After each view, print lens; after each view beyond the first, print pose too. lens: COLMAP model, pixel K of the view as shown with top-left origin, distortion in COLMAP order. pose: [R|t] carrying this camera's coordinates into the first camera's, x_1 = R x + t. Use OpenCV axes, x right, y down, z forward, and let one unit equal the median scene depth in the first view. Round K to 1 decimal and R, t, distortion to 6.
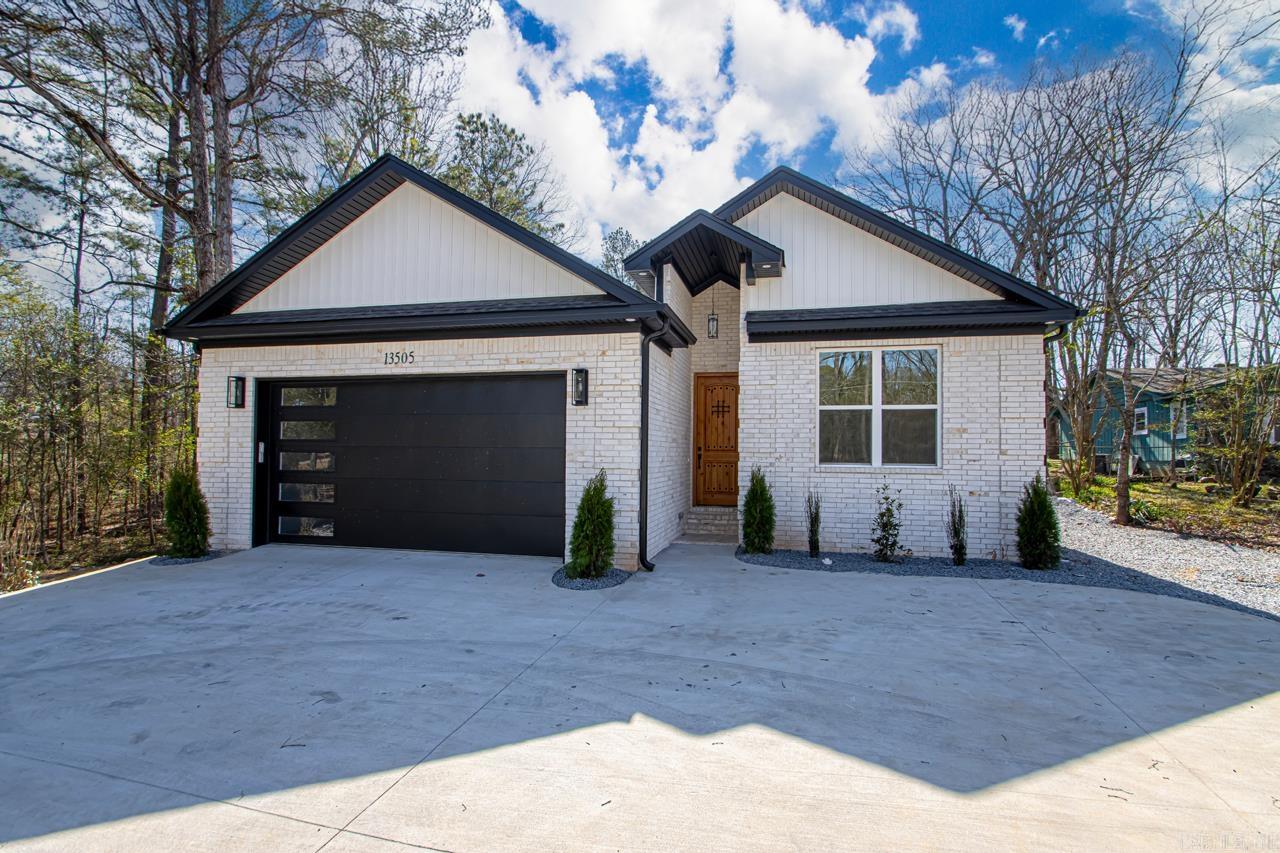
lens RADIAL K [[614.2, 0, 610.4], [0, 614.2, 426.0], [0, 0, 1]] dist [0.023947, -0.022720]
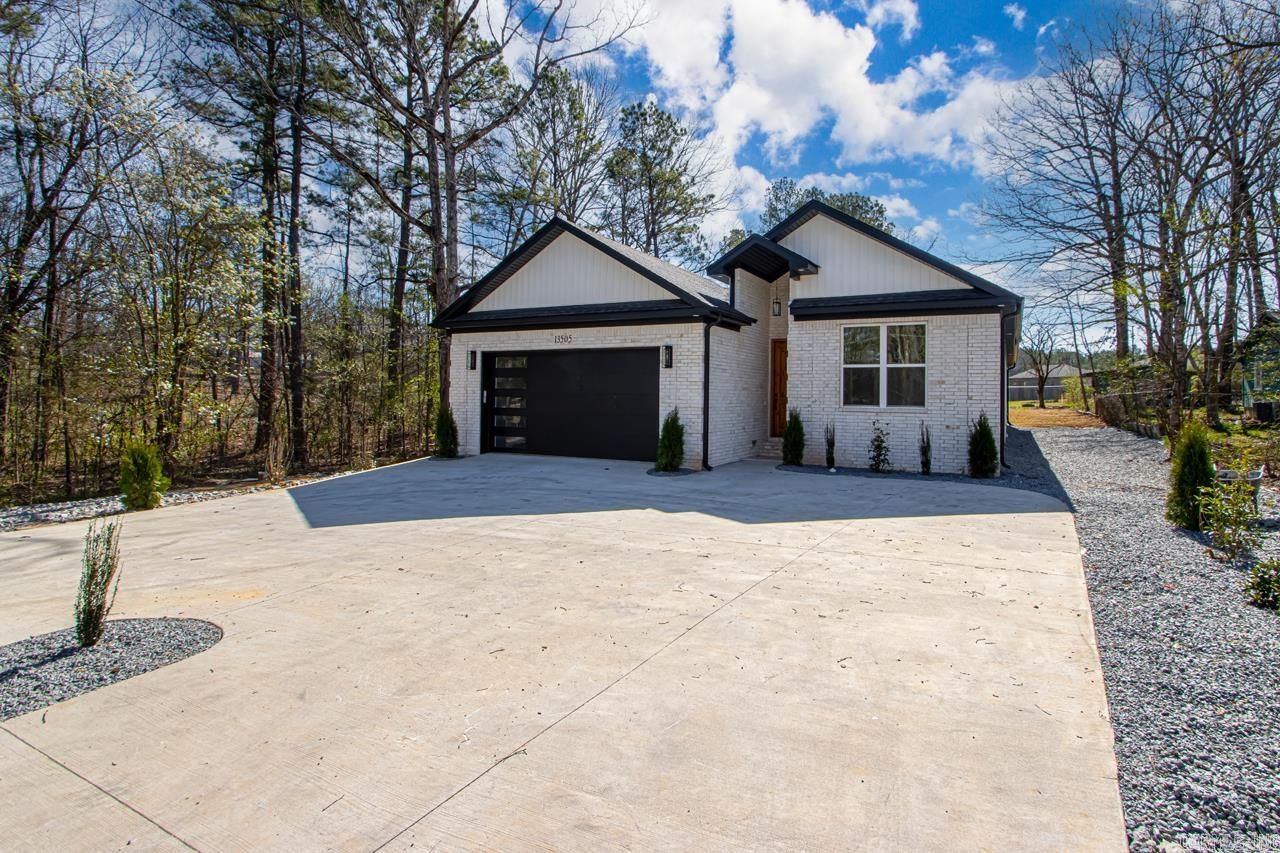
lens RADIAL K [[595.3, 0, 647.3], [0, 595.3, 397.2], [0, 0, 1]] dist [0.016671, -0.000006]
pose [[0.976028, 0.002850, -0.217627, 0.204419], [0.006424, 0.999101, 0.041897, -0.019675], [0.217551, -0.042291, 0.975132, -0.462249]]
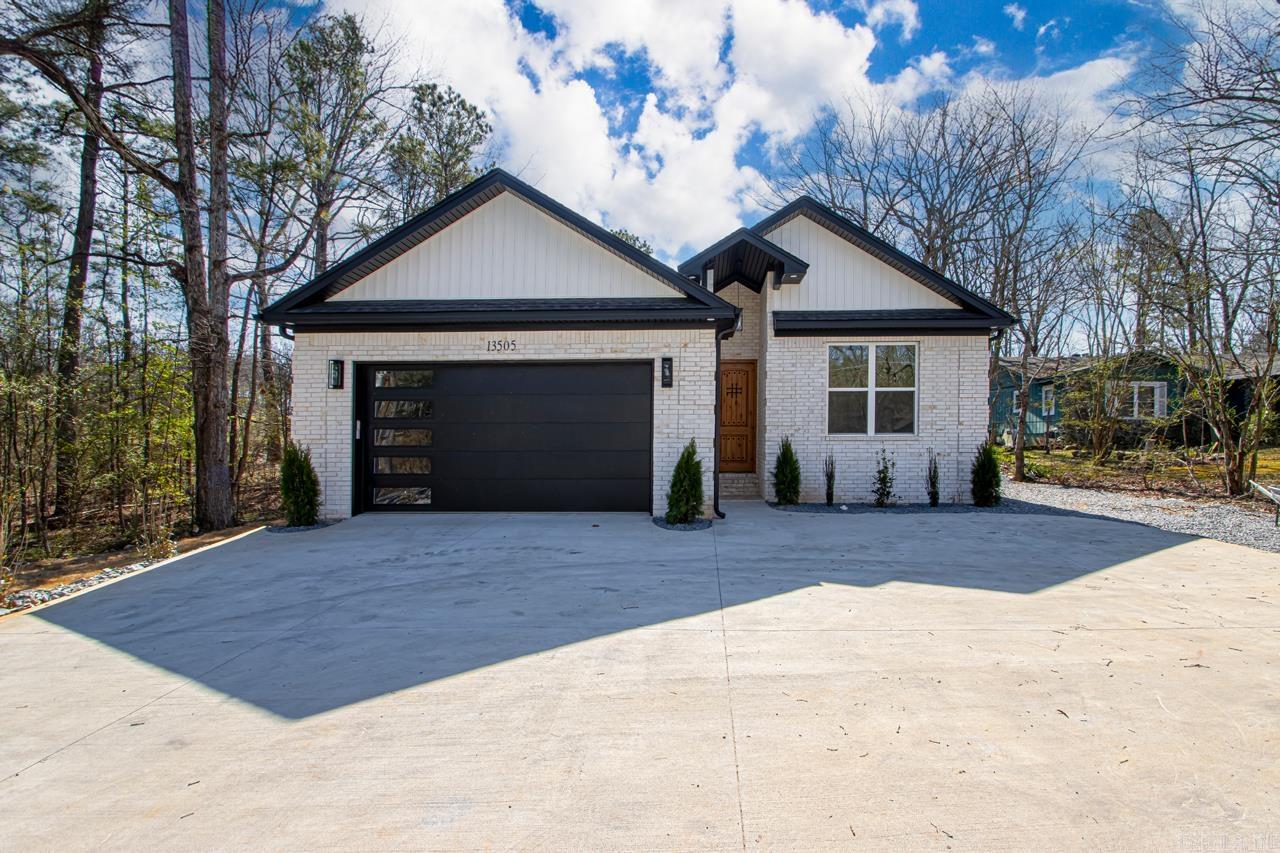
lens RADIAL K [[617.6, 0, 661.0], [0, 617.6, 429.7], [0, 0, 1]] dist [0.015481, -0.017792]
pose [[0.979840, -0.010677, 0.199499, -0.261172], [0.003519, 0.999338, 0.036198, 0.005310], [-0.199753, -0.034767, 0.979229, -0.182295]]
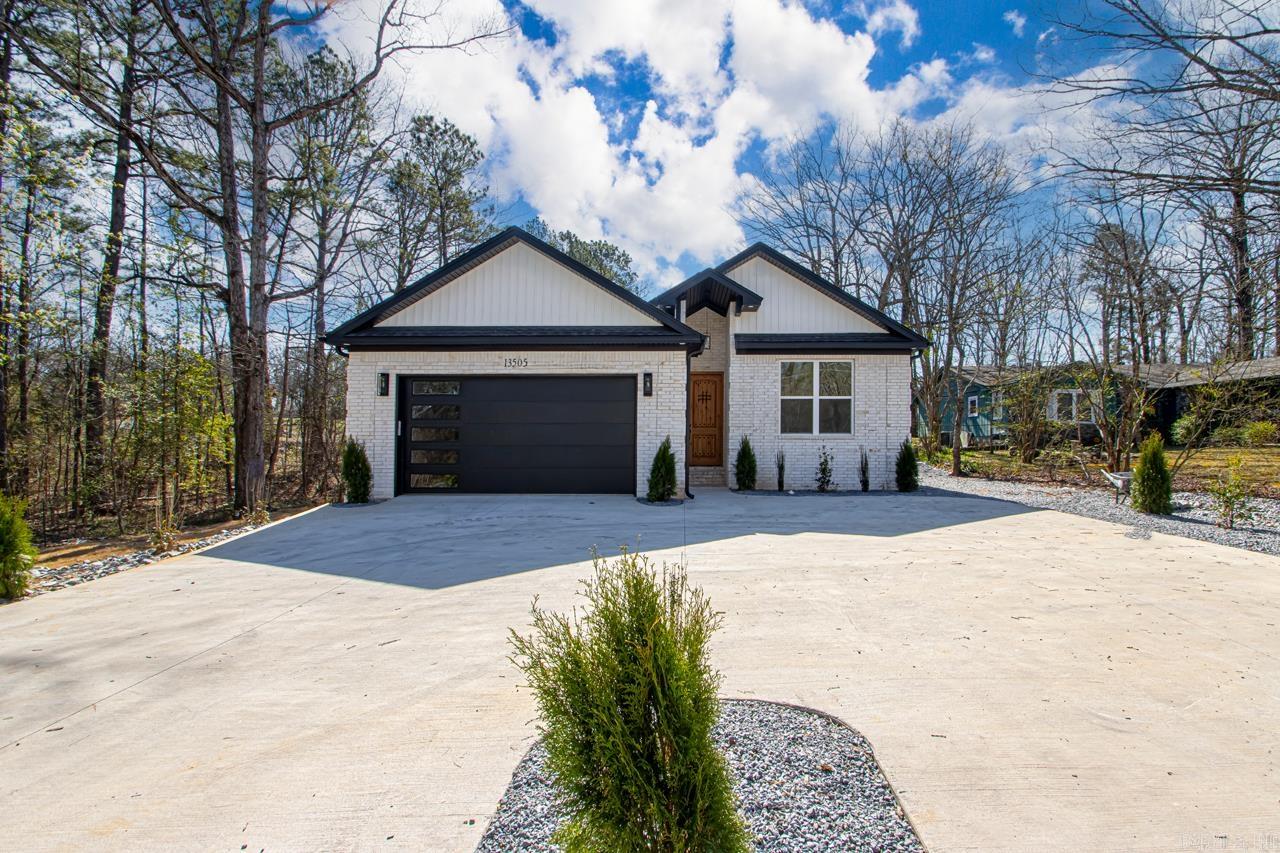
lens RADIAL K [[598.7, 0, 640.8], [0, 598.7, 412.6], [0, 0, 1]] dist [0.015701, -0.016218]
pose [[0.980874, -0.001544, 0.194638, -0.309900], [0.001226, 0.999998, 0.001754, 0.005296], [-0.194640, -0.001481, 0.980874, -0.423751]]
